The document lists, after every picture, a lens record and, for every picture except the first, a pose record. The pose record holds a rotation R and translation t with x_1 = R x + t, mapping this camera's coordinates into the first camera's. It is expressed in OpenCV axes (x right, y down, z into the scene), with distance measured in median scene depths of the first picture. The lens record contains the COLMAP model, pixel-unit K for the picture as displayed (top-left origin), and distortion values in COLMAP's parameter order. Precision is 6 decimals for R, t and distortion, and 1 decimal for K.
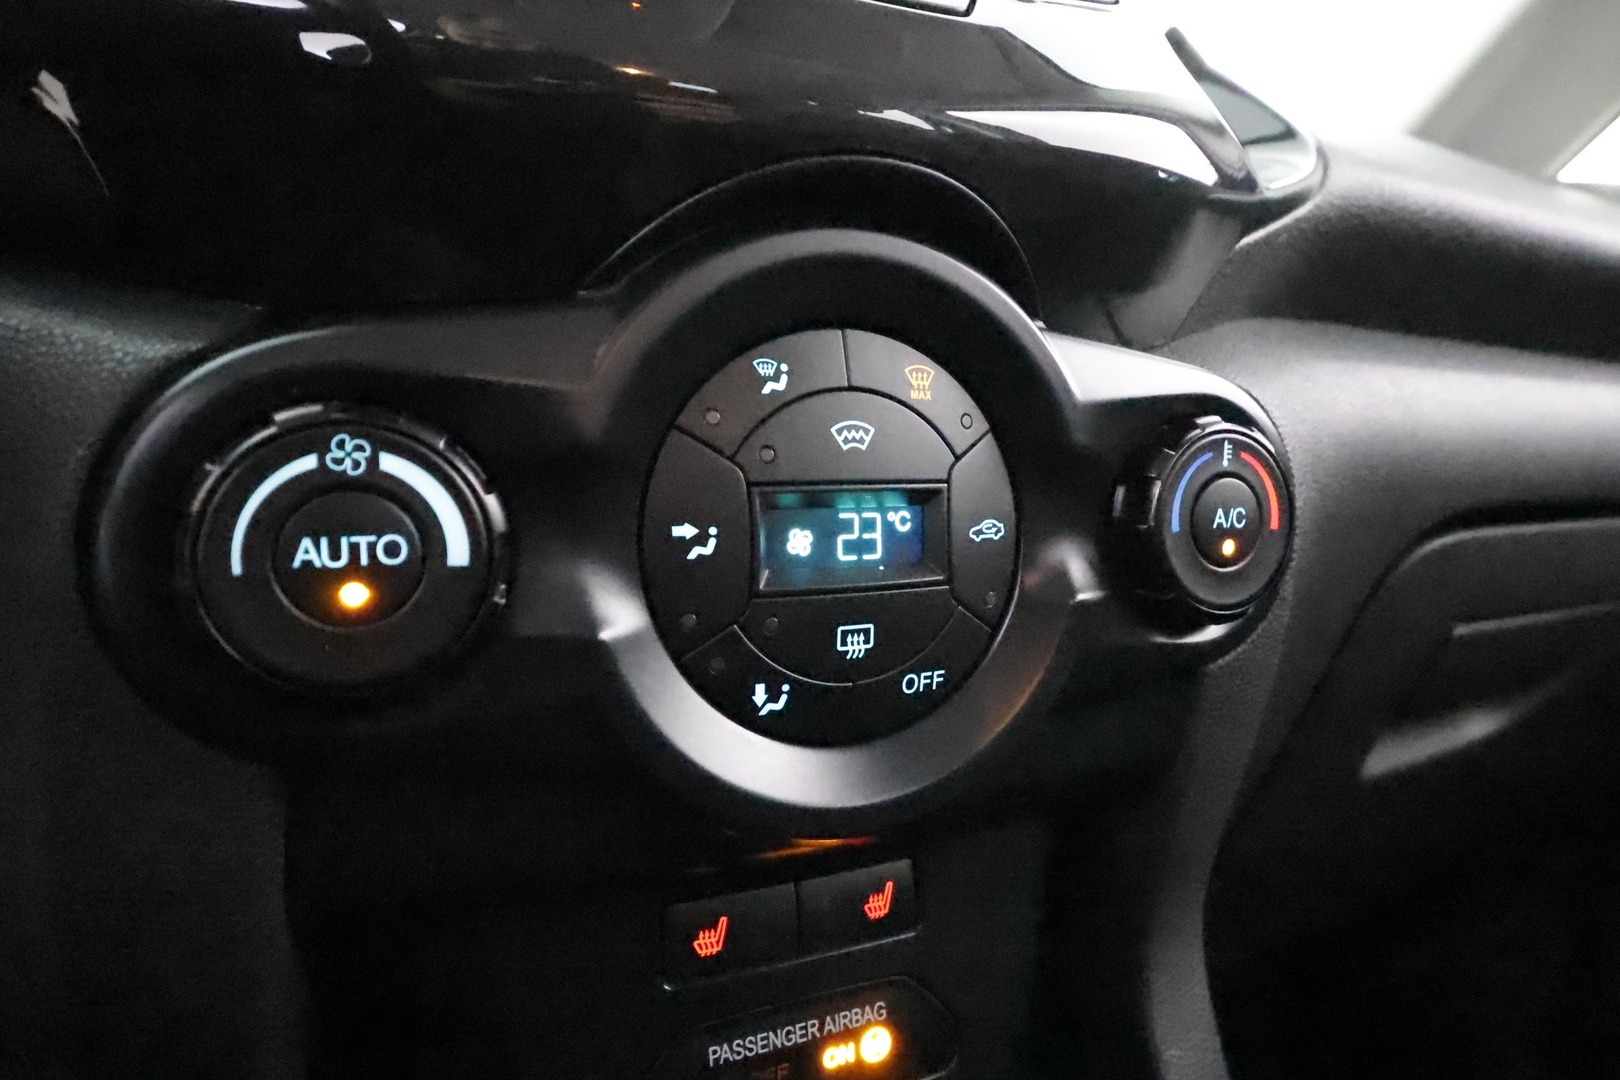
lens RADIAL K [[1033.9, 0, 810.0], [0, 1033.9, 540.0], [0, 0, 1]] dist [0.019031, -0.001677]
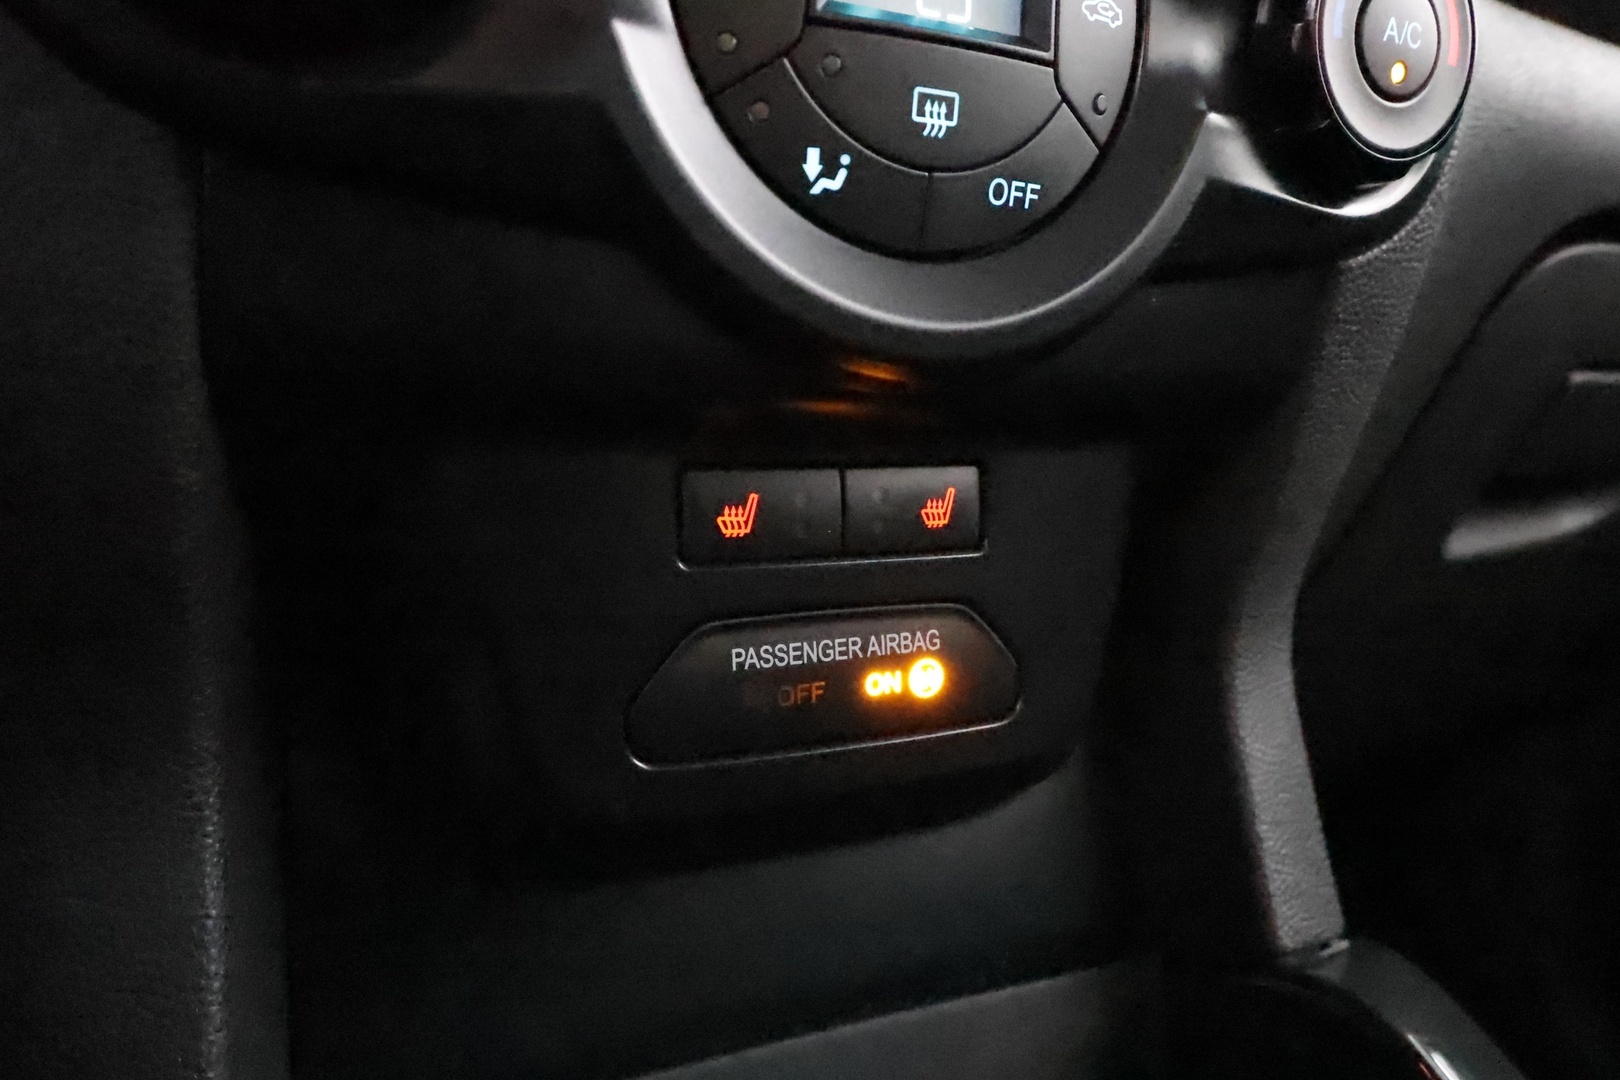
lens RADIAL K [[1033.9, 0, 810.0], [0, 1033.9, 540.0], [0, 0, 1]] dist [0.019031, -0.001677]
pose [[0.999344, 0.035047, -0.009136, -0.029409], [-0.034300, 0.996819, 0.071944, 0.333010], [0.011628, -0.071583, 0.997367, 0.173332]]
